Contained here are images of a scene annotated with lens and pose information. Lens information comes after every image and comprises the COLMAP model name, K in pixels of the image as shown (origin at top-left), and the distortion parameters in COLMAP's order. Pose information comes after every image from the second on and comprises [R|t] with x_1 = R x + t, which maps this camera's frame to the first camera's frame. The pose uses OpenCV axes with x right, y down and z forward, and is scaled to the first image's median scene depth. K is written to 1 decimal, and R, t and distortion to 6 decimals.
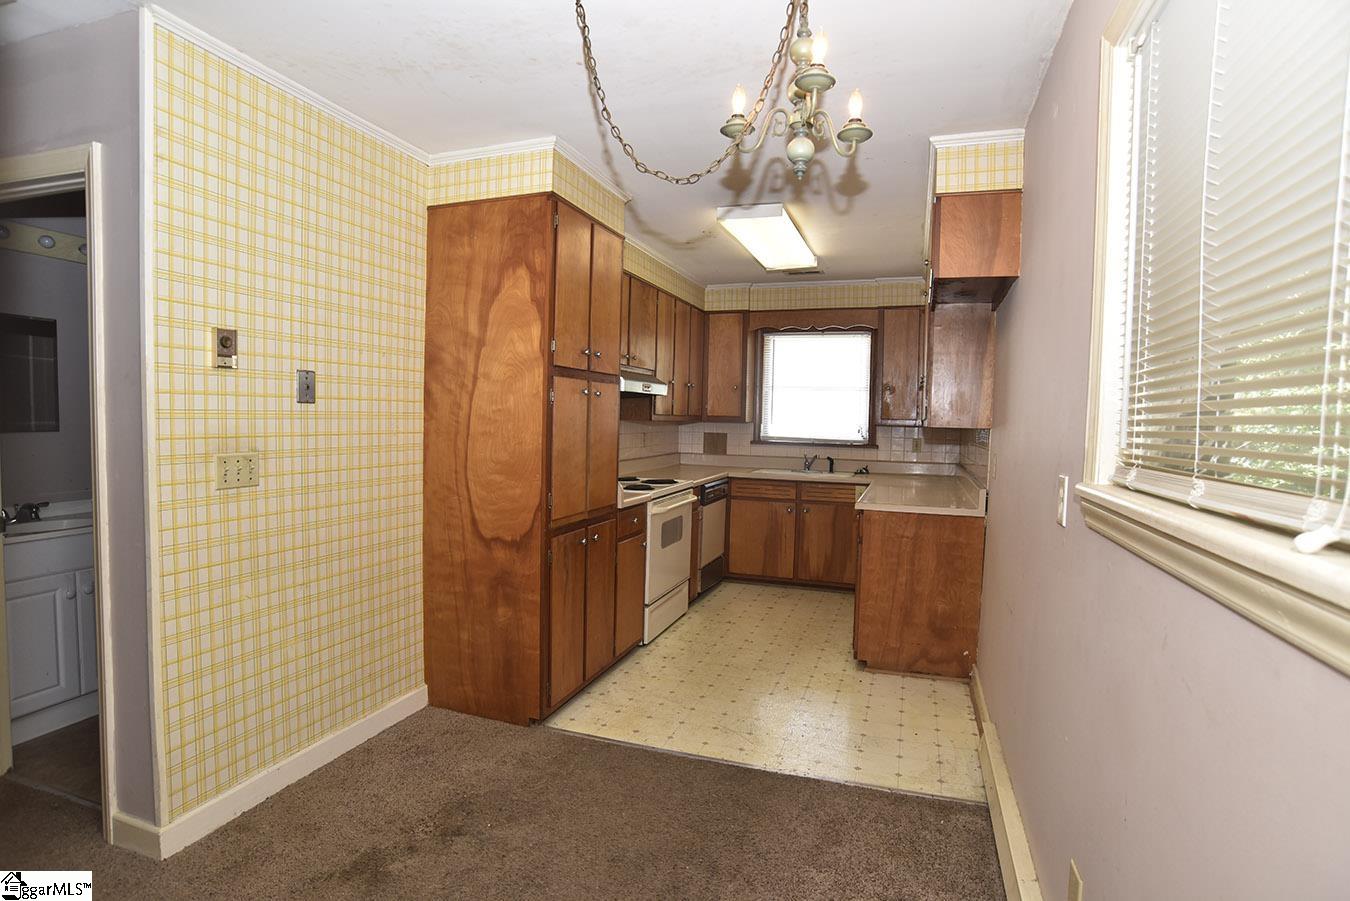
lens RADIAL K [[688.2, 0, 672.2], [0, 688.2, 452.7], [0, 0, 1]] dist [-0.107851, 0.054911]
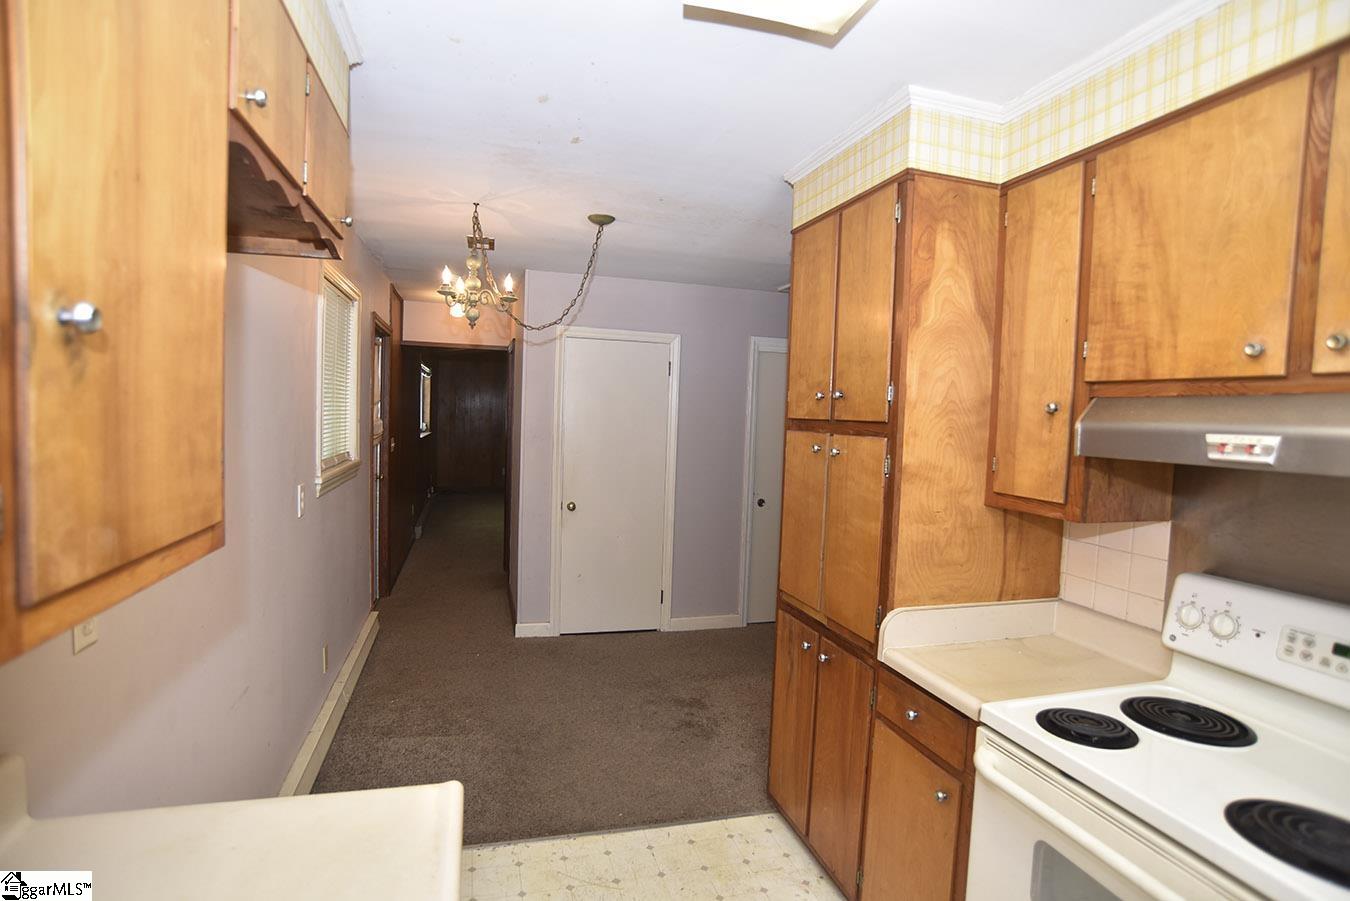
lens RADIAL K [[688.2, 0, 672.2], [0, 688.2, 452.7], [0, 0, 1]] dist [-0.107851, 0.054911]
pose [[-0.806832, -0.005186, -0.590758, 0.456355], [-0.074474, 0.992877, 0.092998, -0.148217], [0.586068, 0.119030, -0.801471, 1.569851]]
